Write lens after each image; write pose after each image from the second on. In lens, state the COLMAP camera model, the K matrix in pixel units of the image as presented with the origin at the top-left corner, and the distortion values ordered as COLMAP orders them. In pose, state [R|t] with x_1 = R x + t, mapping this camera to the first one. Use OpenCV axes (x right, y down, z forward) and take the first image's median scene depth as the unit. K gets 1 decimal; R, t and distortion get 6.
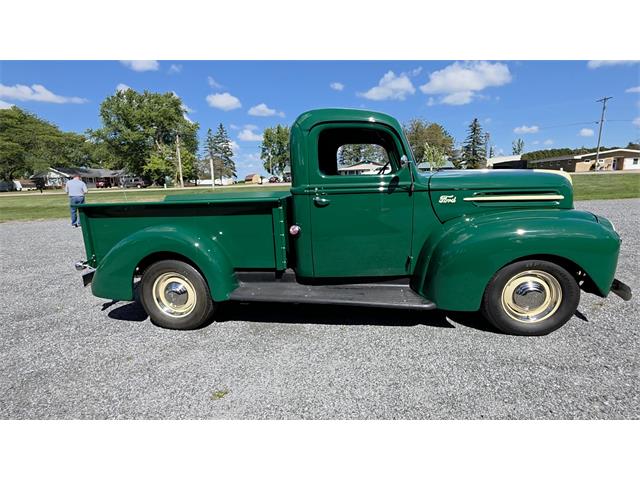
lens RADIAL K [[319.1, 0, 322.8], [0, 319.1, 240.3], [0, 0, 1]] dist [0.007265, -0.005016]
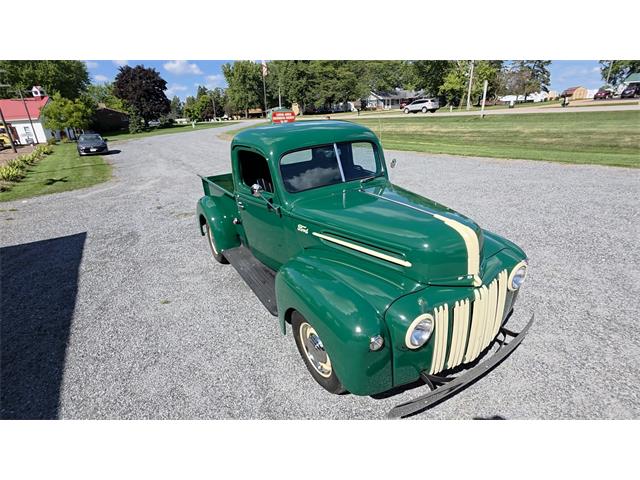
lens RADIAL K [[319.1, 0, 324.1], [0, 319.1, 238.7], [0, 0, 1]] dist [0.007265, -0.005016]
pose [[0.653058, 0.281410, -0.703081, 1.004901], [-0.109343, 0.953706, 0.280160, -0.338670], [0.749372, -0.106084, 0.653596, 0.331839]]
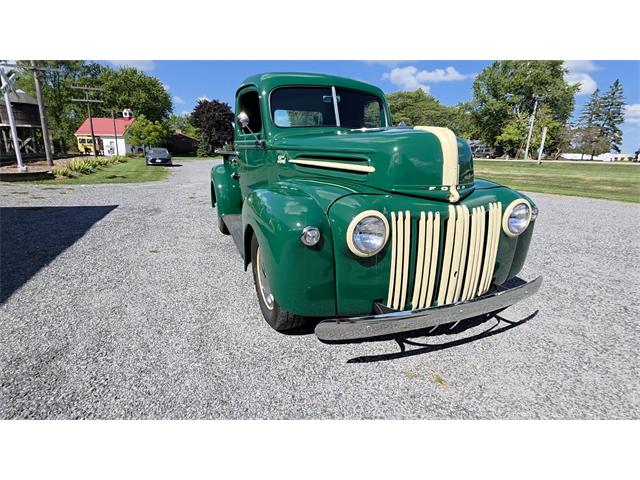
lens RADIAL K [[319.1, 0, 324.2], [0, 319.1, 237.9], [0, 0, 1]] dist [0.007265, -0.005016]
pose [[0.519950, 0.263711, -0.812471, 1.114240], [-0.199452, 0.962341, 0.184714, -0.091071], [0.830585, 0.066007, 0.552967, 0.517569]]
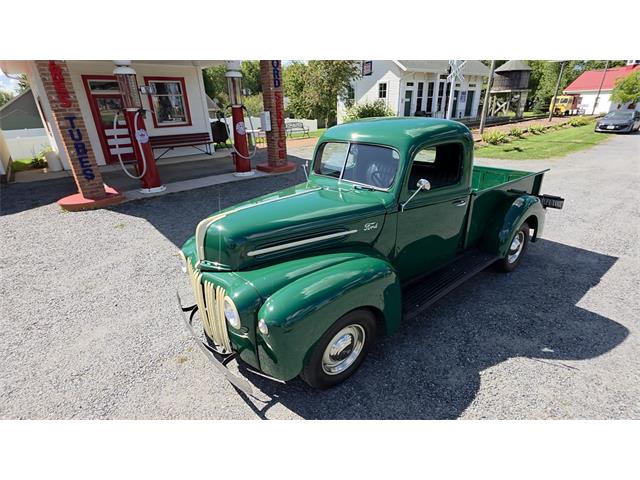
lens RADIAL K [[319.1, 0, 323.8], [0, 319.1, 239.1], [0, 0, 1]] dist [0.007265, -0.005016]
pose [[-0.672769, 0.331692, -0.661334, 1.057406], [-0.092331, 0.849244, 0.519865, -0.597332], [0.734069, 0.410811, -0.540719, 1.635771]]
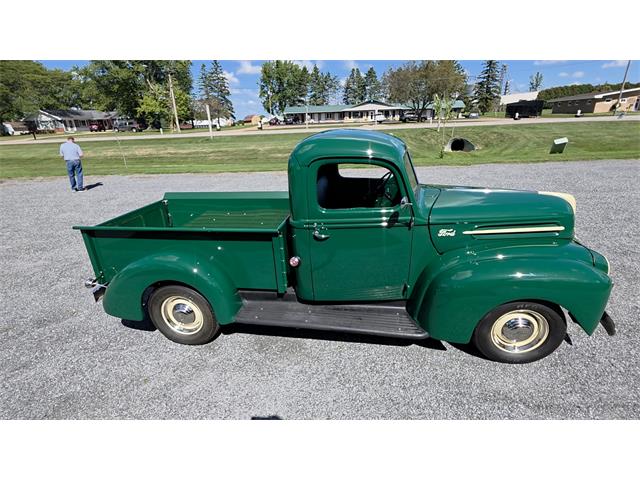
lens RADIAL K [[319.1, 0, 322.6], [0, 319.1, 240.4], [0, 0, 1]] dist [0.007265, -0.005016]
pose [[0.999956, -0.000263, -0.009390, 0.009760], [0.001913, 0.984370, 0.176105, -0.244528], [0.009197, -0.176115, 0.984327, 0.006755]]
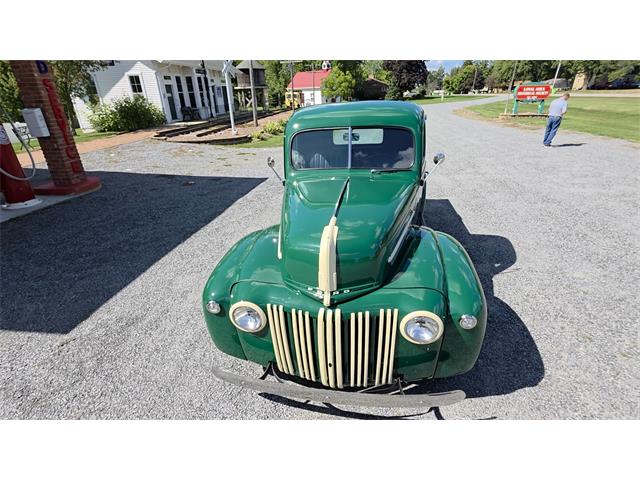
lens RADIAL K [[319.1, 0, 324.3], [0, 319.1, 238.2], [0, 0, 1]] dist [0.007265, -0.005016]
pose [[-0.005047, 0.442639, -0.896686, 1.240133], [-0.156901, 0.885240, 0.437872, -0.456382], [0.987601, 0.142900, 0.064983, 0.935182]]
